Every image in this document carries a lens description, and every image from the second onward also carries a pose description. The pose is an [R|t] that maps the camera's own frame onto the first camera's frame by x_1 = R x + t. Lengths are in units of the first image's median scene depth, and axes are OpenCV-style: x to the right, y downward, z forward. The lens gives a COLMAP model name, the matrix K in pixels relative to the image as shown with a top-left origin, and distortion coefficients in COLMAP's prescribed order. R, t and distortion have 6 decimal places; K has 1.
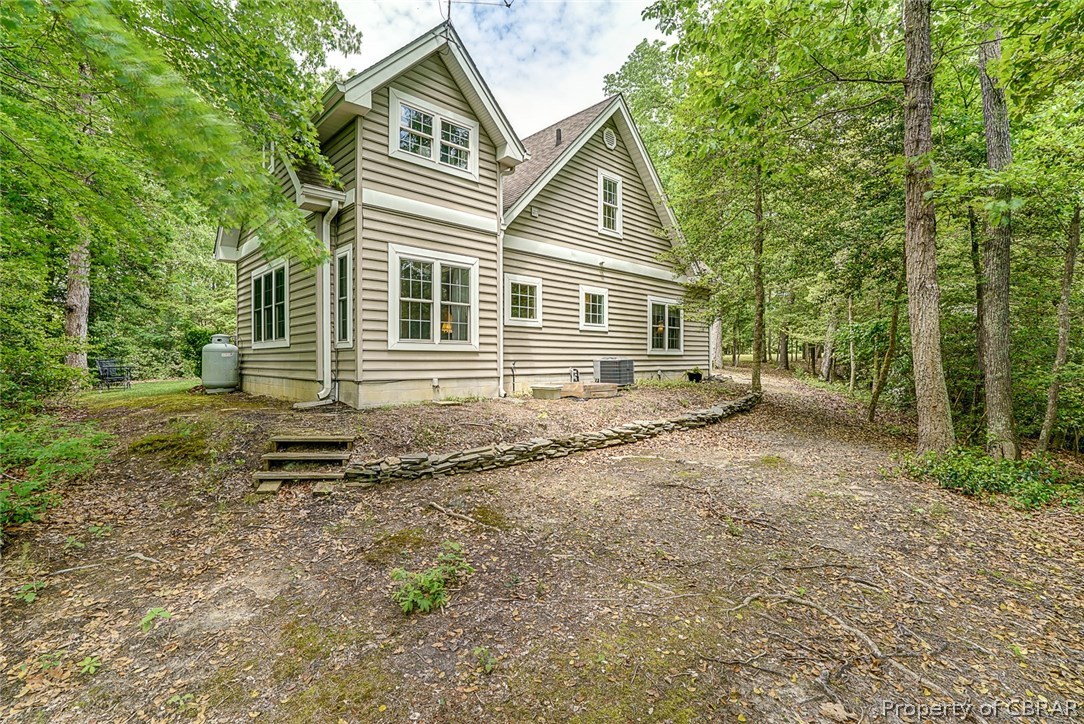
lens RADIAL K [[496.3, 0, 540.3], [0, 496.3, 360.2], [0, 0, 1]] dist [-0.046021, 0.024316]
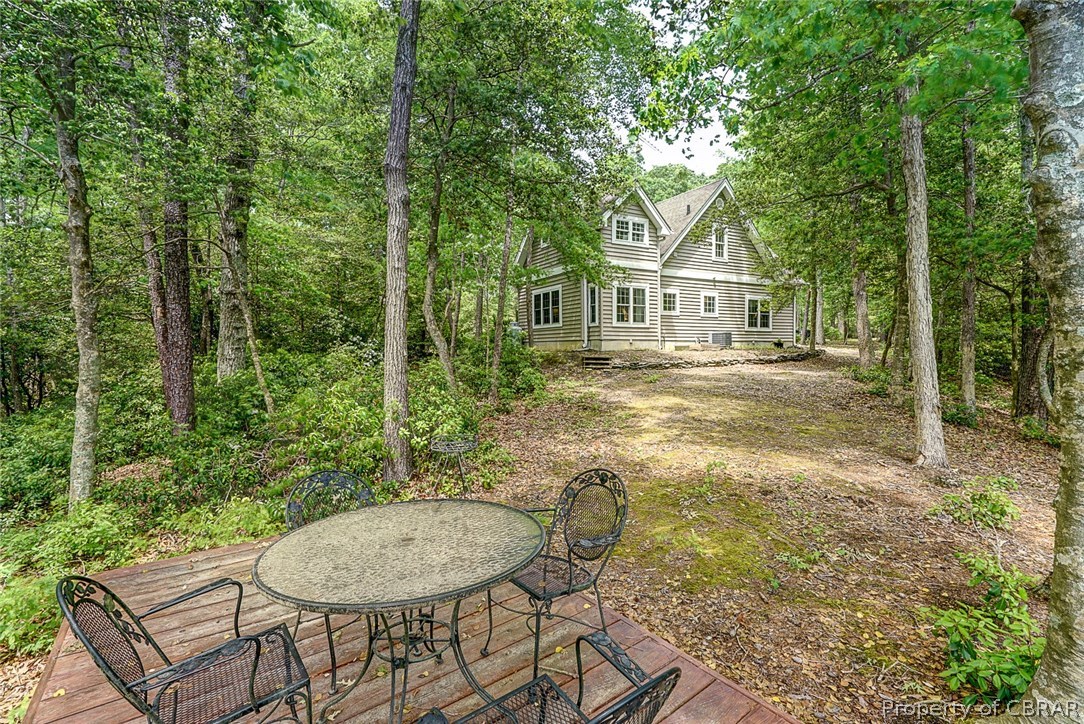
lens RADIAL K [[496.3, 0, 540.3], [0, 496.3, 360.2], [0, 0, 1]] dist [-0.046021, 0.024316]
pose [[0.965737, 0.002461, -0.259510, -0.020327], [0.003339, 0.999754, 0.021907, 0.065473], [0.259501, -0.022023, 0.965492, -1.032157]]
